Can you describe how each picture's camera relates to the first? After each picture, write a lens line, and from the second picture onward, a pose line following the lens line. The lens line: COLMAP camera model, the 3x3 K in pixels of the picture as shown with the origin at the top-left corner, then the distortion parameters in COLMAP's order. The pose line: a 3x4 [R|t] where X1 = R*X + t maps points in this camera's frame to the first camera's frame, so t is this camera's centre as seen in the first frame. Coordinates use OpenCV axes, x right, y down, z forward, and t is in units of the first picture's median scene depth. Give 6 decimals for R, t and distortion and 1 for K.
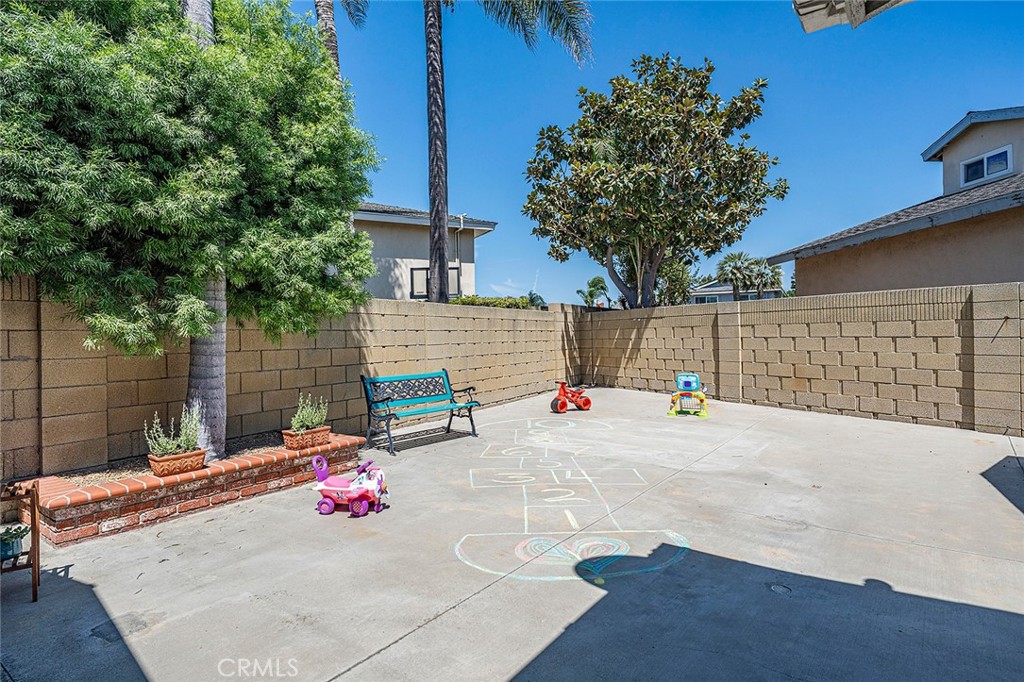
lens RADIAL K [[541.7, 0, 511.7], [0, 541.7, 338.9], [0, 0, 1]] dist [0.002082, 0.000158]
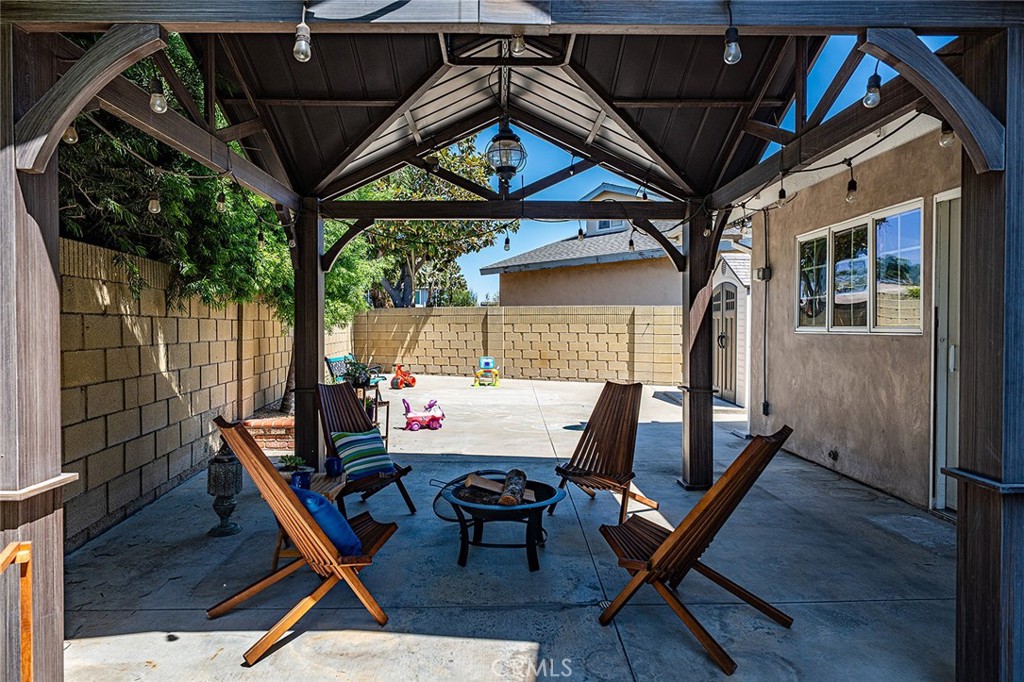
lens RADIAL K [[642.7, 0, 512.8], [0, 642.7, 338.6], [0, 0, 1]] dist [0.000181, 0.000009]
pose [[0.794249, 0.006336, 0.607559, -0.632112], [-0.011657, 0.999920, 0.004810, 0.005955], [-0.607481, -0.010903, 0.794260, -0.381409]]
